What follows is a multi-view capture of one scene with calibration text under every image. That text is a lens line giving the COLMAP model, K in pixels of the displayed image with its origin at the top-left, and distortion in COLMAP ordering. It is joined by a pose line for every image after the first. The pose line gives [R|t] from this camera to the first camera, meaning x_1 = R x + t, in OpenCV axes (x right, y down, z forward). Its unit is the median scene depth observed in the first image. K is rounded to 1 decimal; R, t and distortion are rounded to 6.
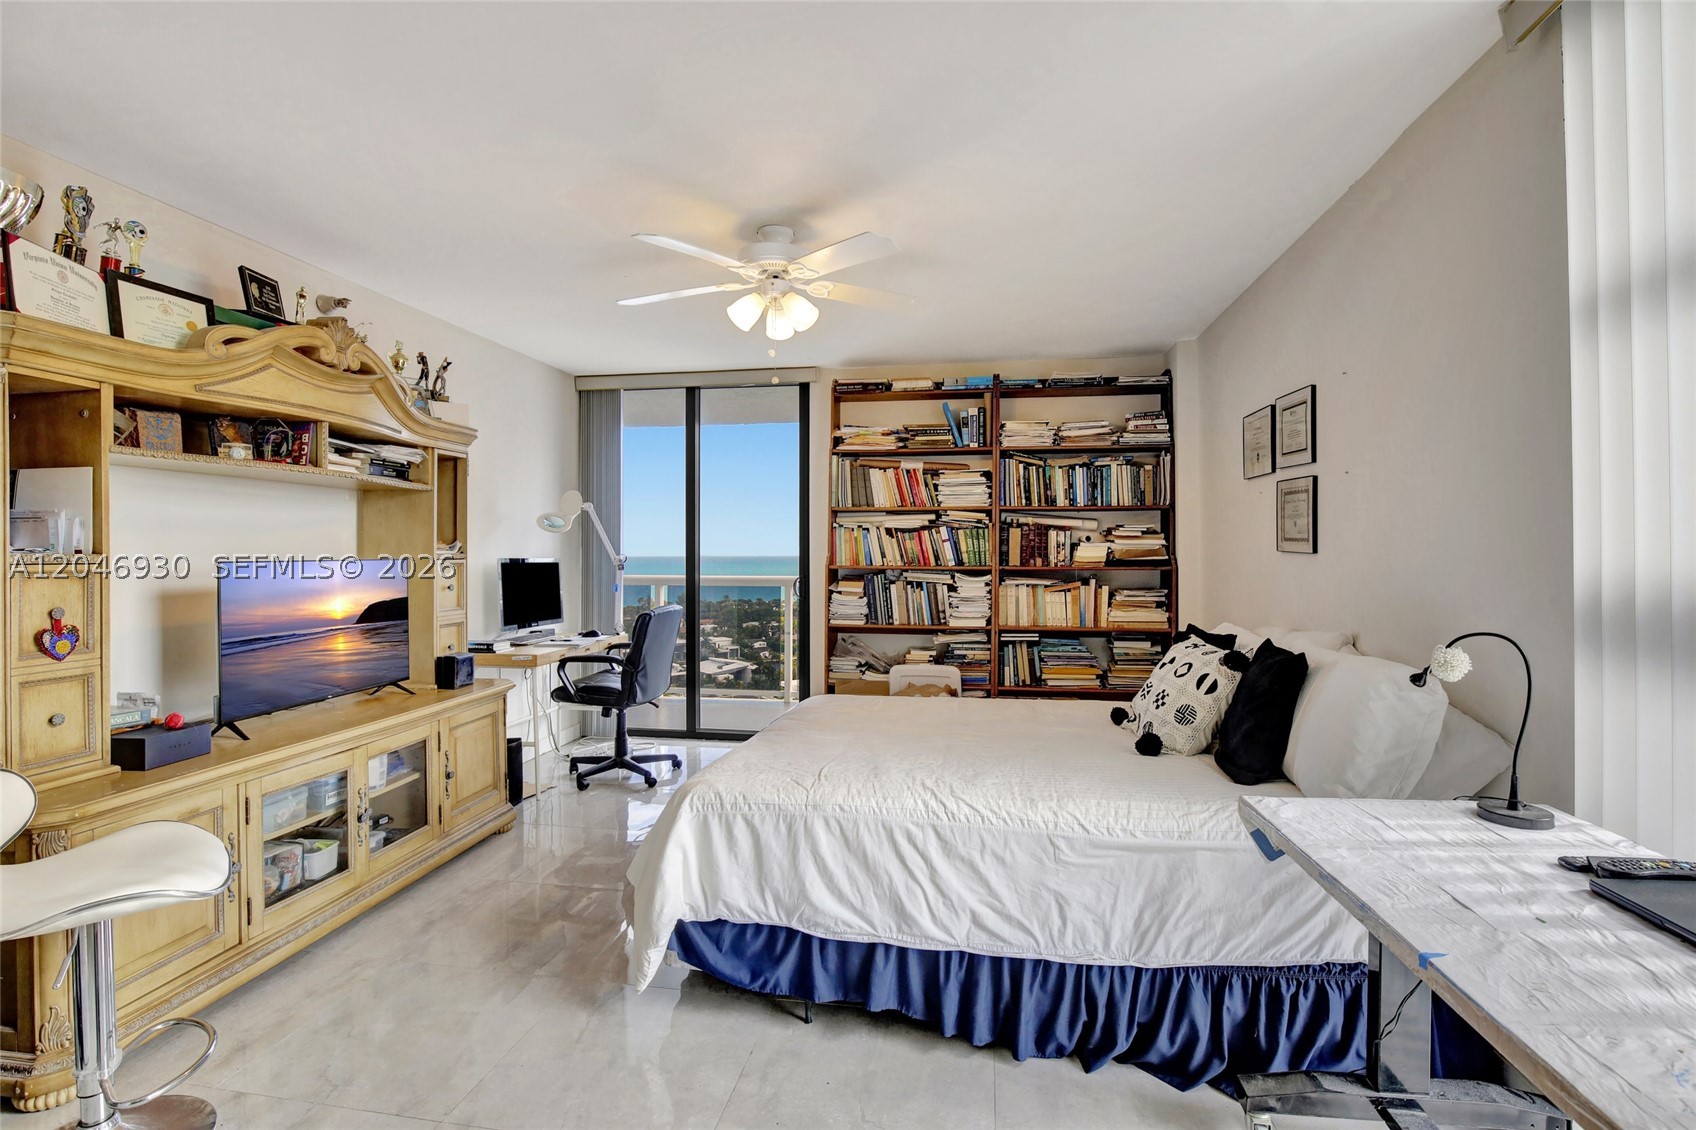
lens RADIAL K [[757.2, 0, 848.0], [0, 757.2, 565.0], [0, 0, 1]] dist [-0.024912, 0.000254]
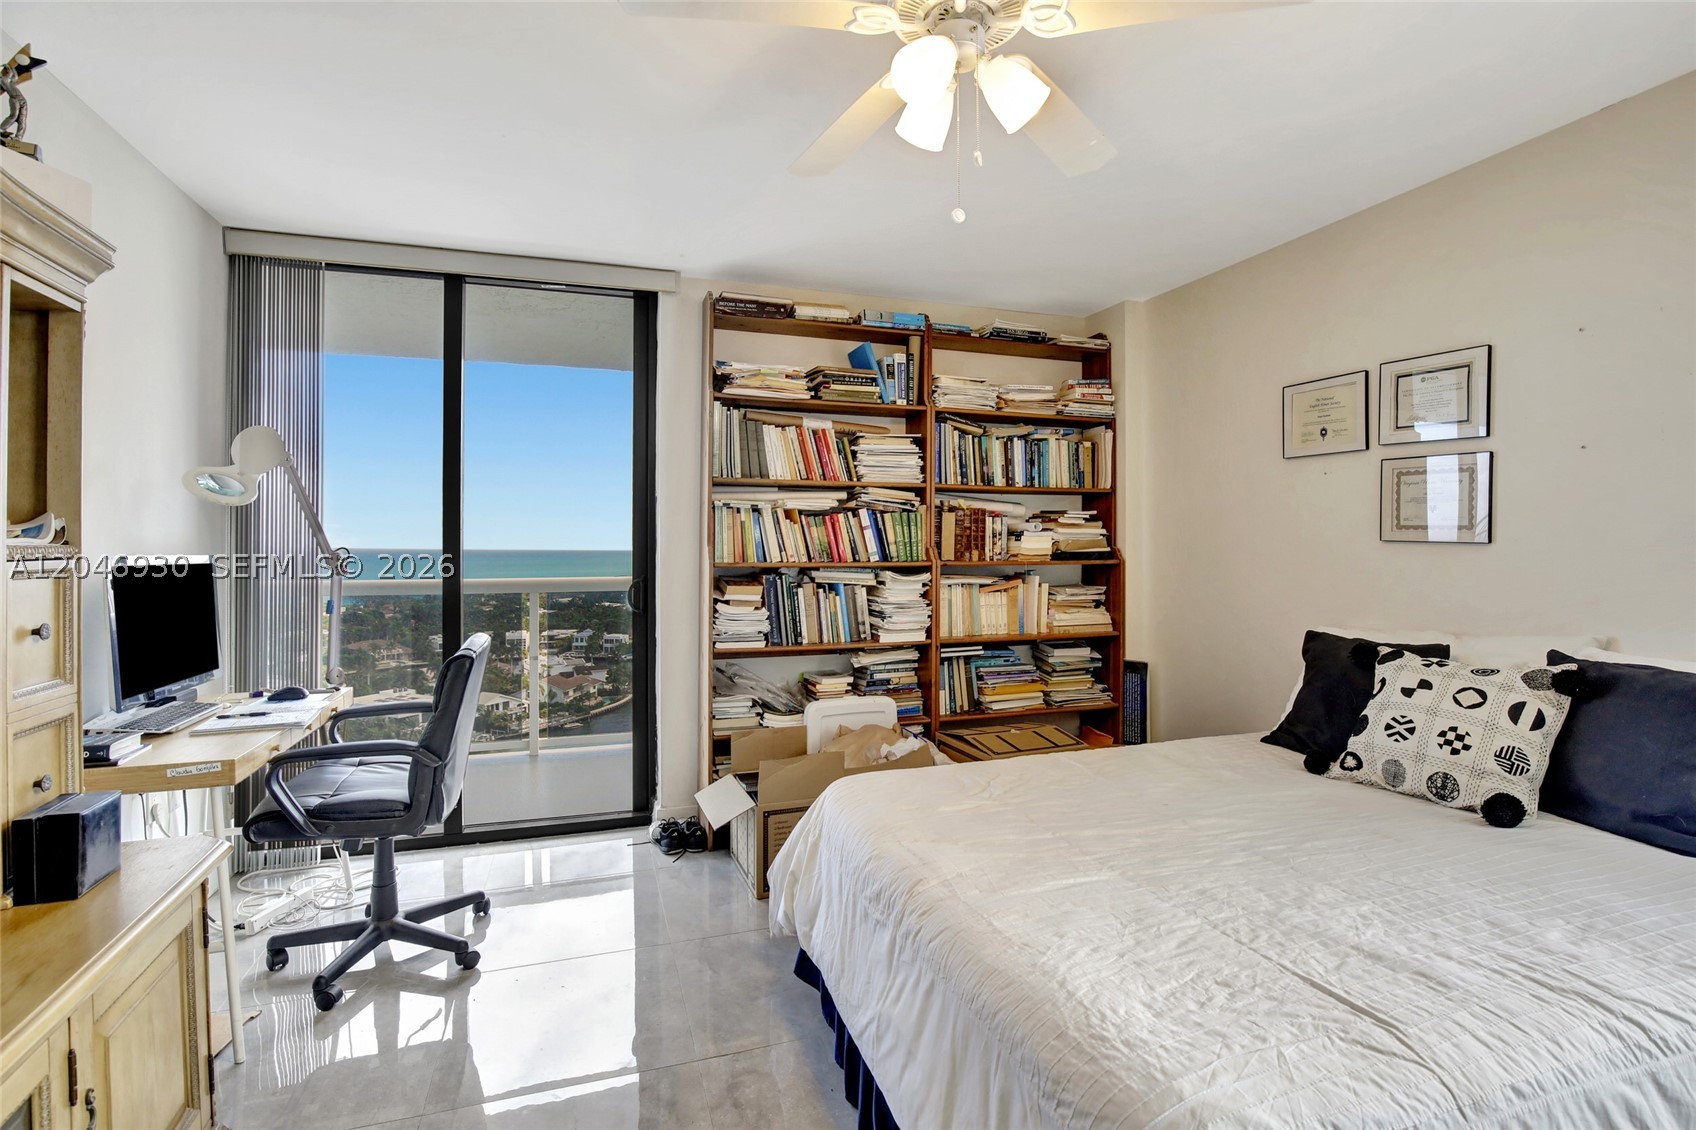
lens RADIAL K [[787.1, 0, 859.7], [0, 787.1, 548.4], [0, 0, 1]] dist [-0.030144, 0.000834]
pose [[0.885303, -0.003014, 0.465005, -0.238731], [0.008952, 0.999904, -0.010562, -0.003707], [-0.464928, 0.013513, 0.885245, 0.321263]]
